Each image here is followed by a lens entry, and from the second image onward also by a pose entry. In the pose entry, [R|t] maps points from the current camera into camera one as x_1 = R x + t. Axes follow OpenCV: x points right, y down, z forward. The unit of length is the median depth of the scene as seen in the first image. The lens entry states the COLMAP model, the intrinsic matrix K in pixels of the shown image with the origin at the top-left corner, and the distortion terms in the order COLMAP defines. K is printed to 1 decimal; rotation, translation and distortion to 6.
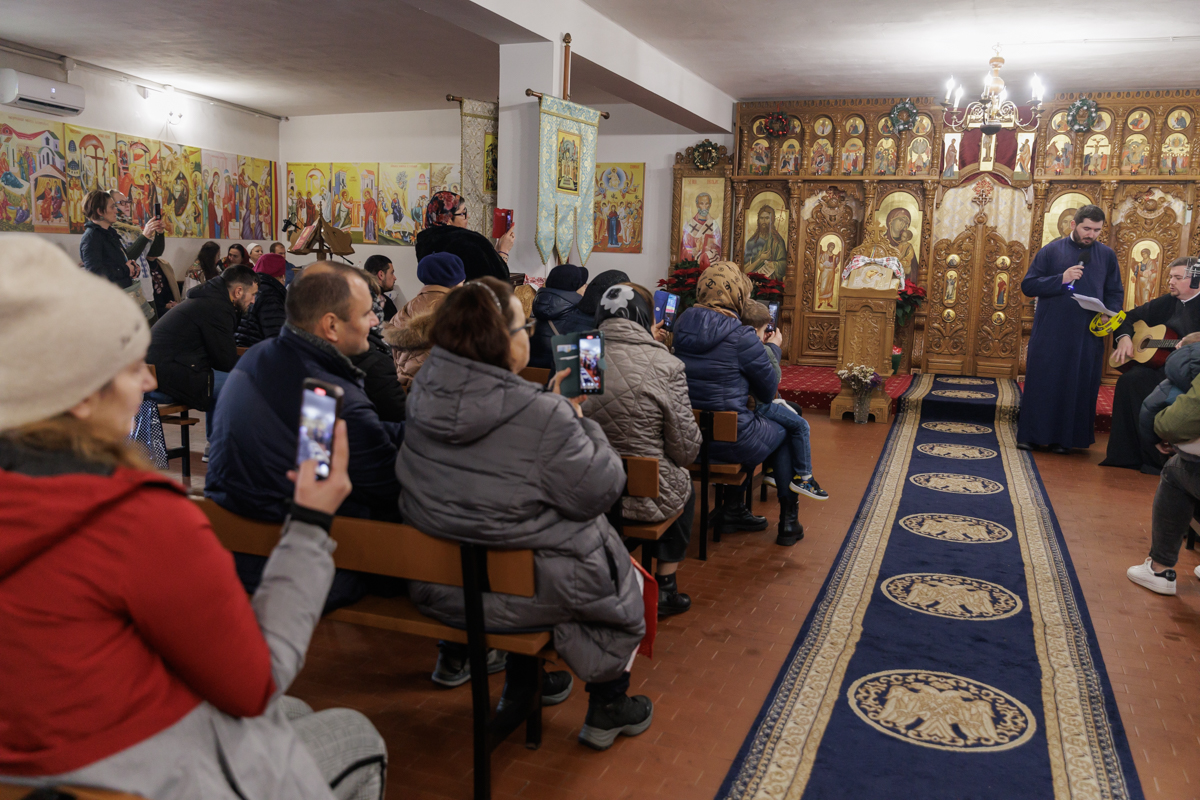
lens RADIAL K [[903.3, 0, 647.9], [0, 903.3, 380.8], [0, 0, 1]] dist [-0.005449, 0.013804]
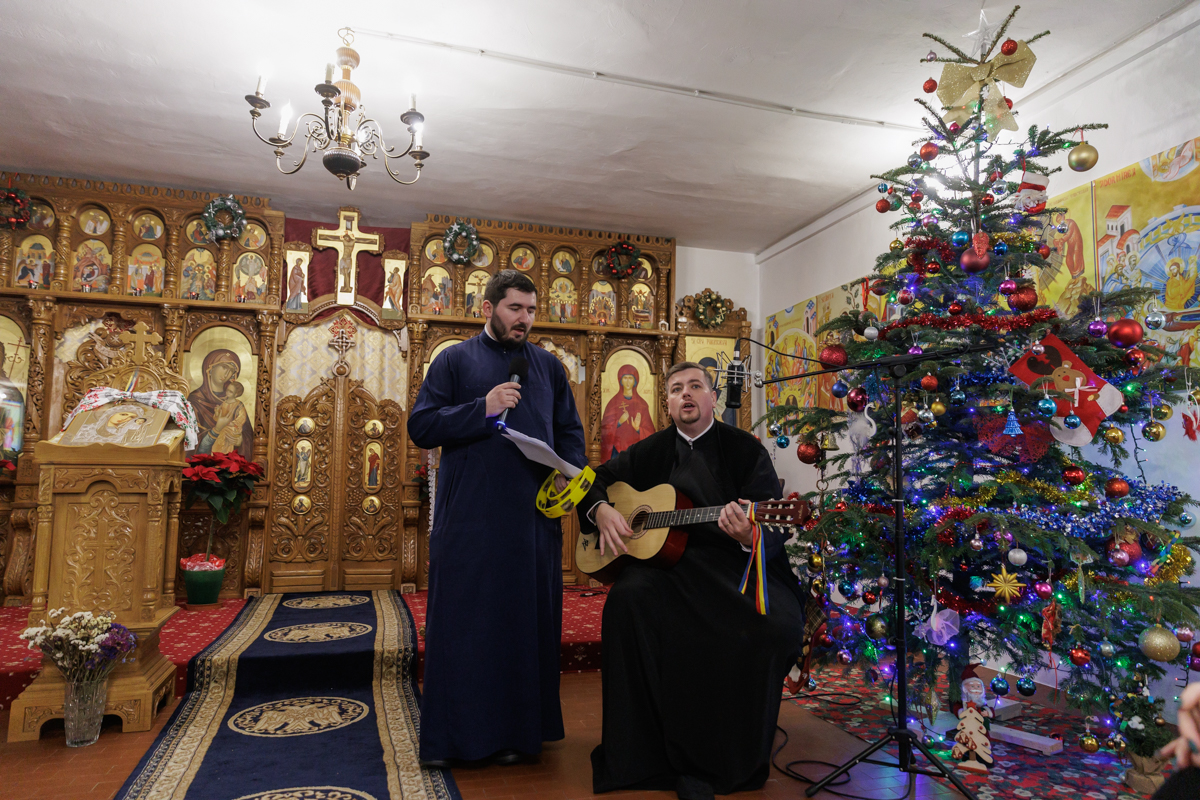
lens RADIAL K [[883.7, 0, 619.6], [0, 883.7, 395.2], [0, 0, 1]] dist [-0.002537, 0.005830]
pose [[0.800383, 0.027858, 0.598841, 0.125458], [0.096341, 0.979959, -0.174353, -0.013853], [-0.591697, 0.197242, 0.781658, 0.322760]]
